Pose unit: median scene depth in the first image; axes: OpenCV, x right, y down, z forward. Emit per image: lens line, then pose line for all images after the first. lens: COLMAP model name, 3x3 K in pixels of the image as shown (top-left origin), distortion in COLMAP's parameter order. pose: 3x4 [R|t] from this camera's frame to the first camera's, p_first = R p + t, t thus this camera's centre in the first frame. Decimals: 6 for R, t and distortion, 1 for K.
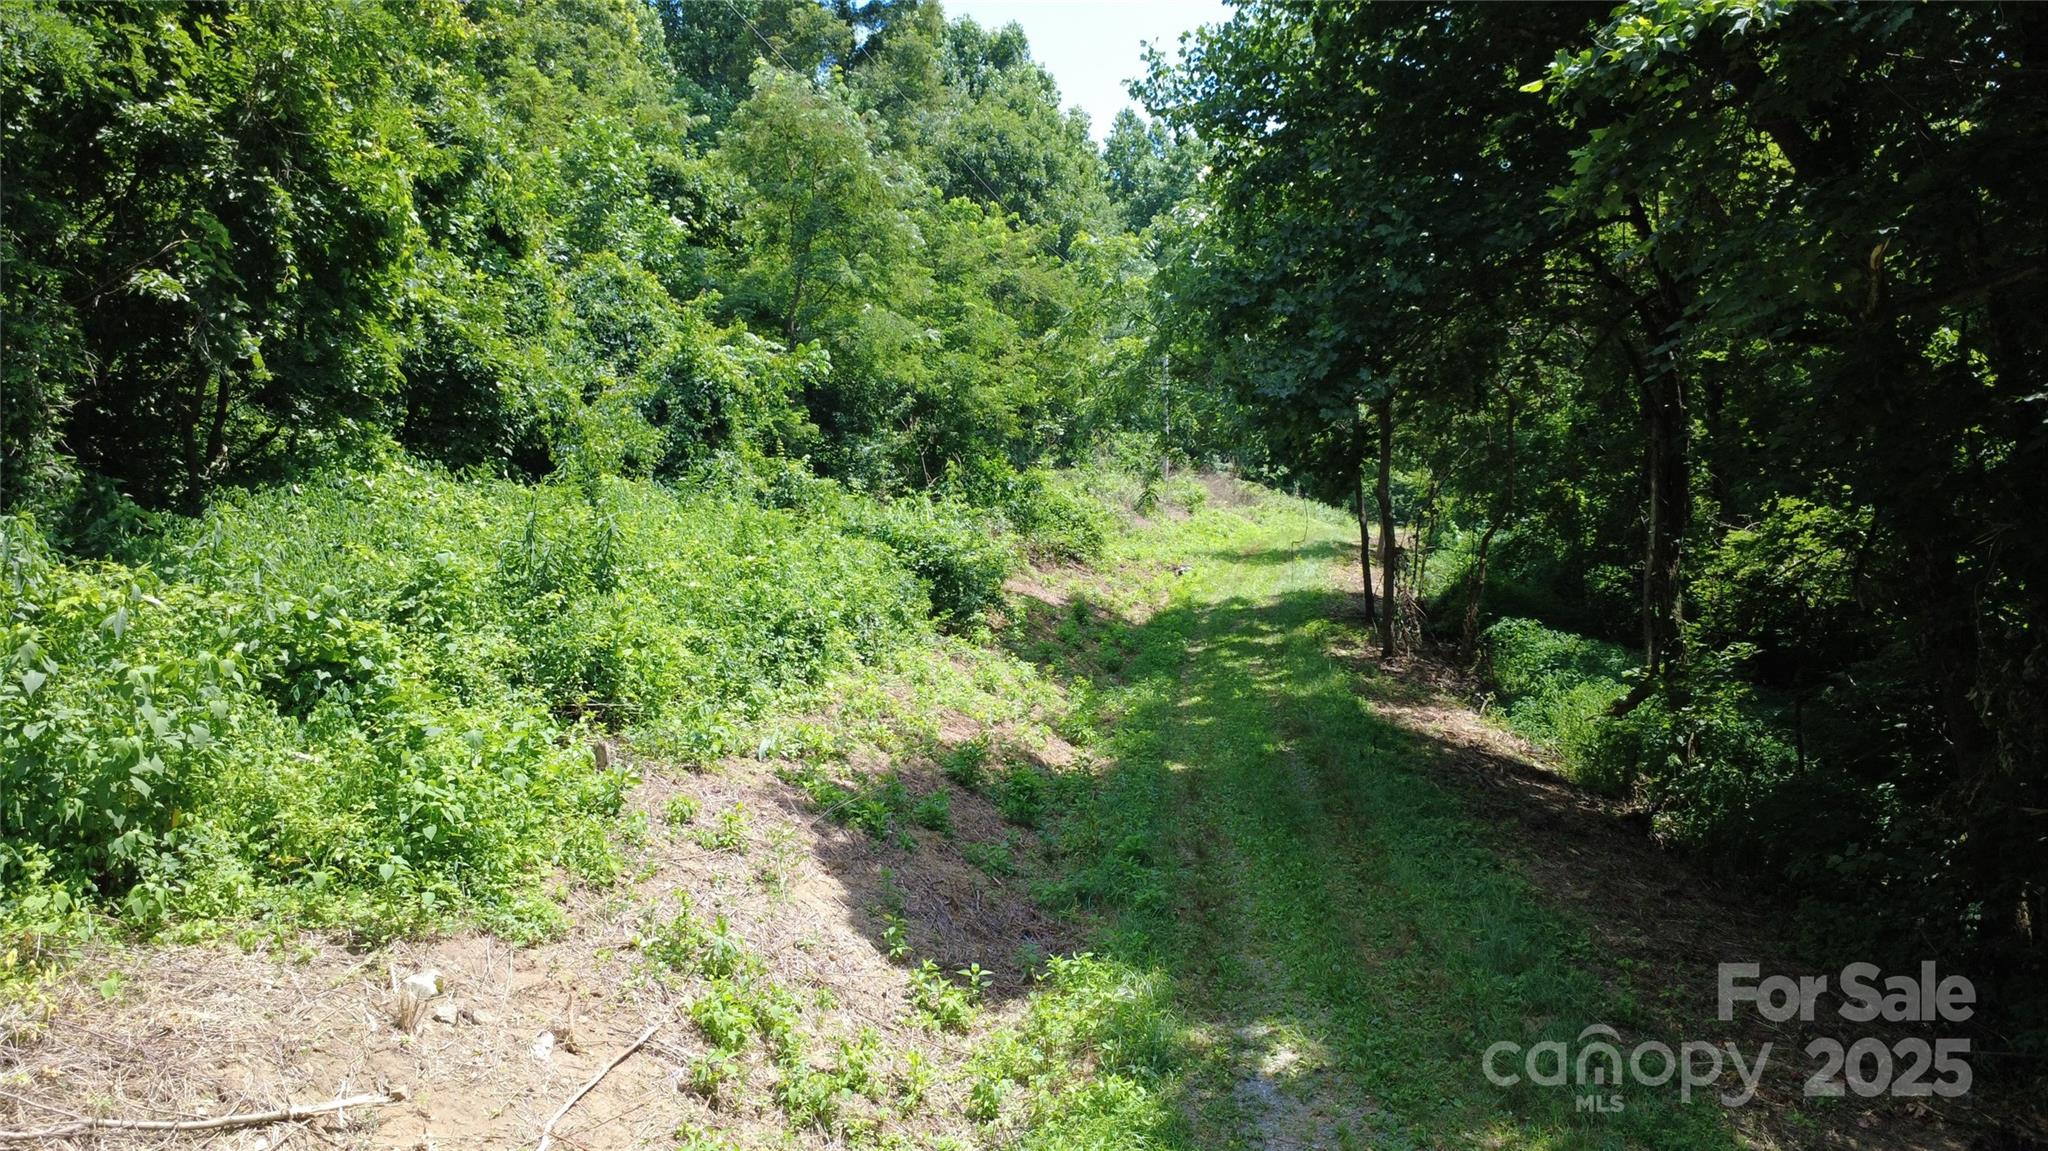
lens RADIAL K [[1561.4, 0, 1024.0], [0, 1561.4, 575.5], [0, 0, 1]] dist [0.005493, -0.001738]
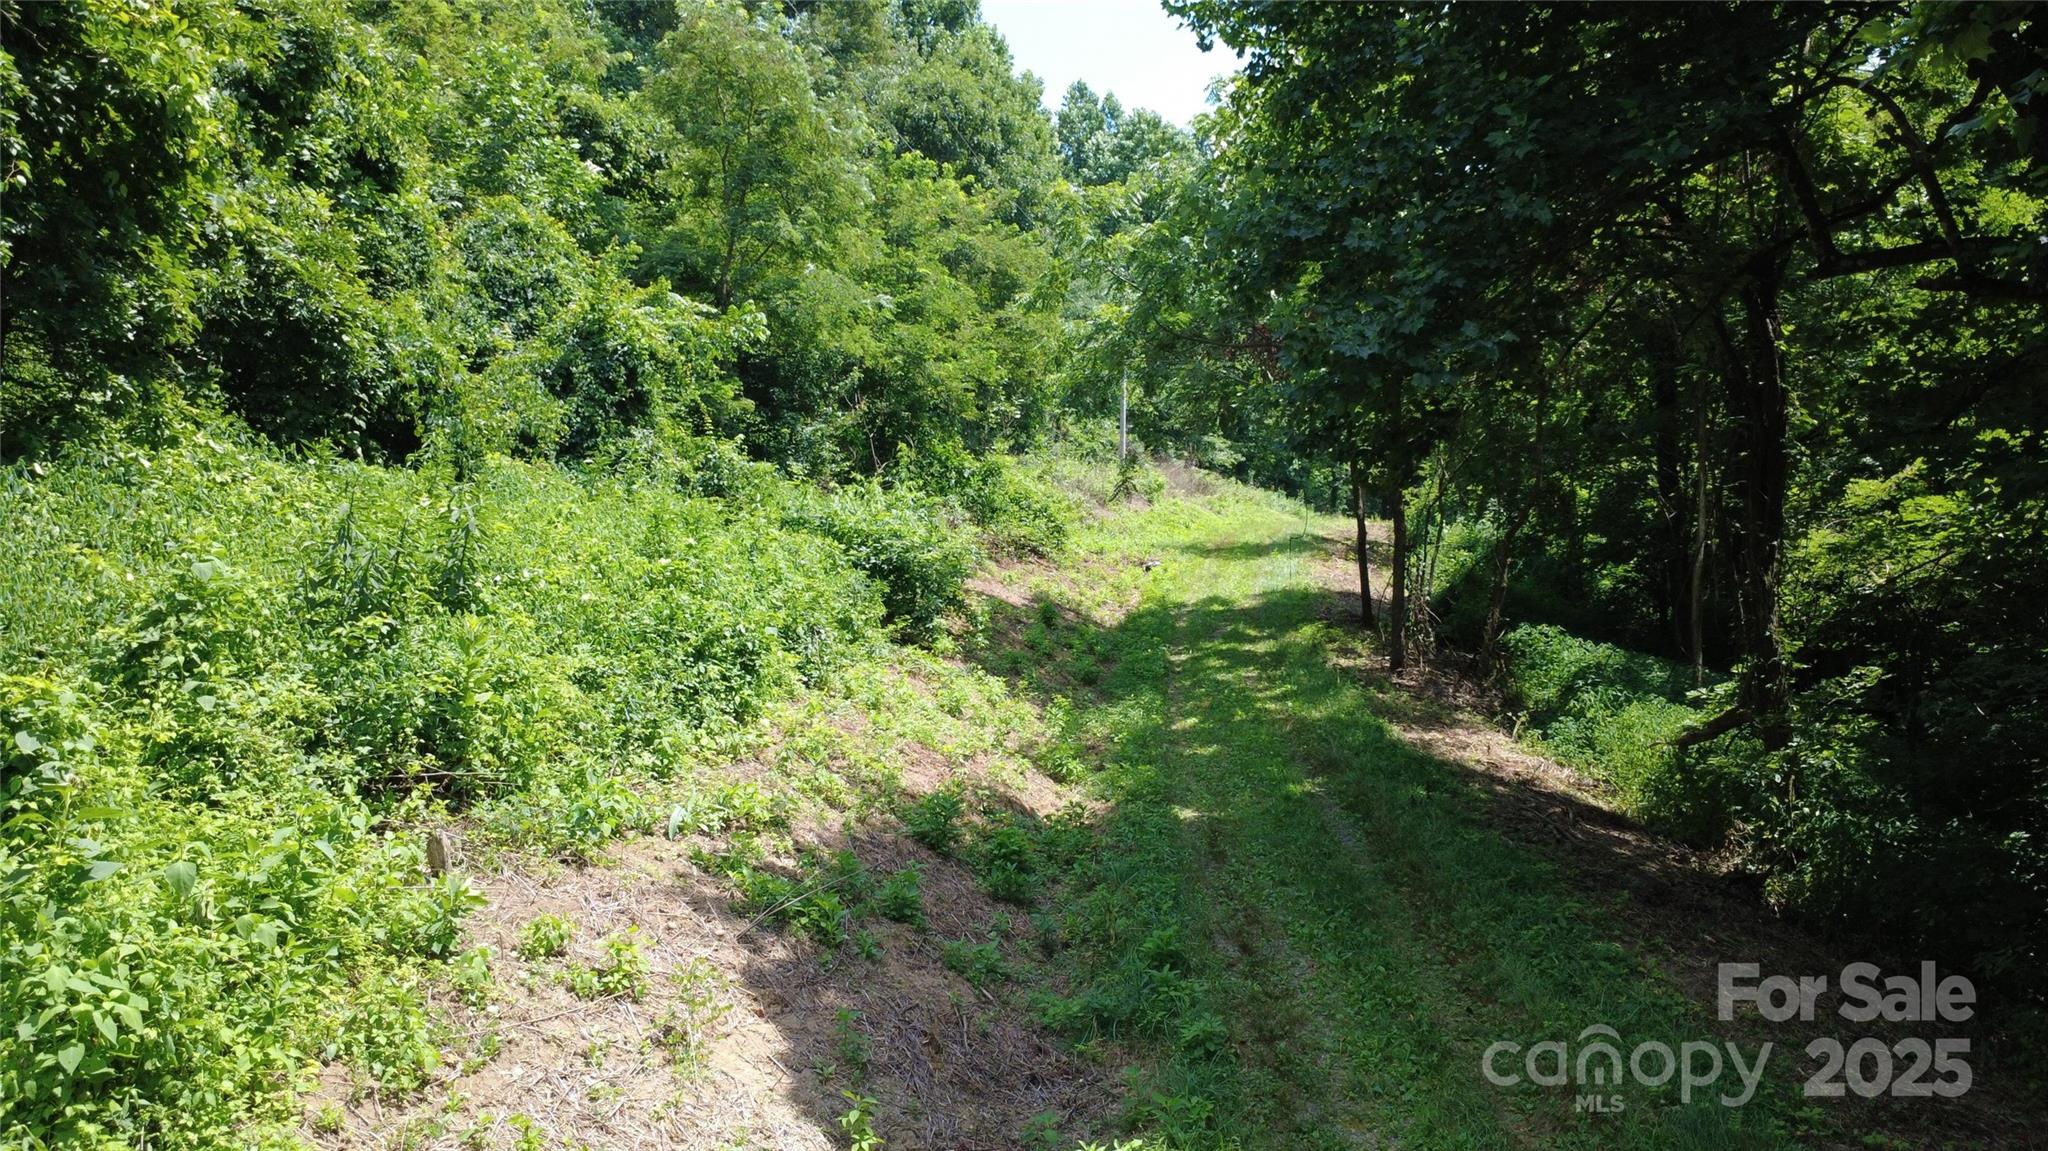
lens RADIAL K [[1561.4, 0, 1024.0], [0, 1561.4, 575.5], [0, 0, 1]] dist [0.005493, -0.001738]
pose [[0.999198, 0.004860, 0.039746, -0.016862], [-0.005181, 0.999955, 0.007975, -0.007364], [-0.039705, -0.008174, 0.999178, 0.137152]]
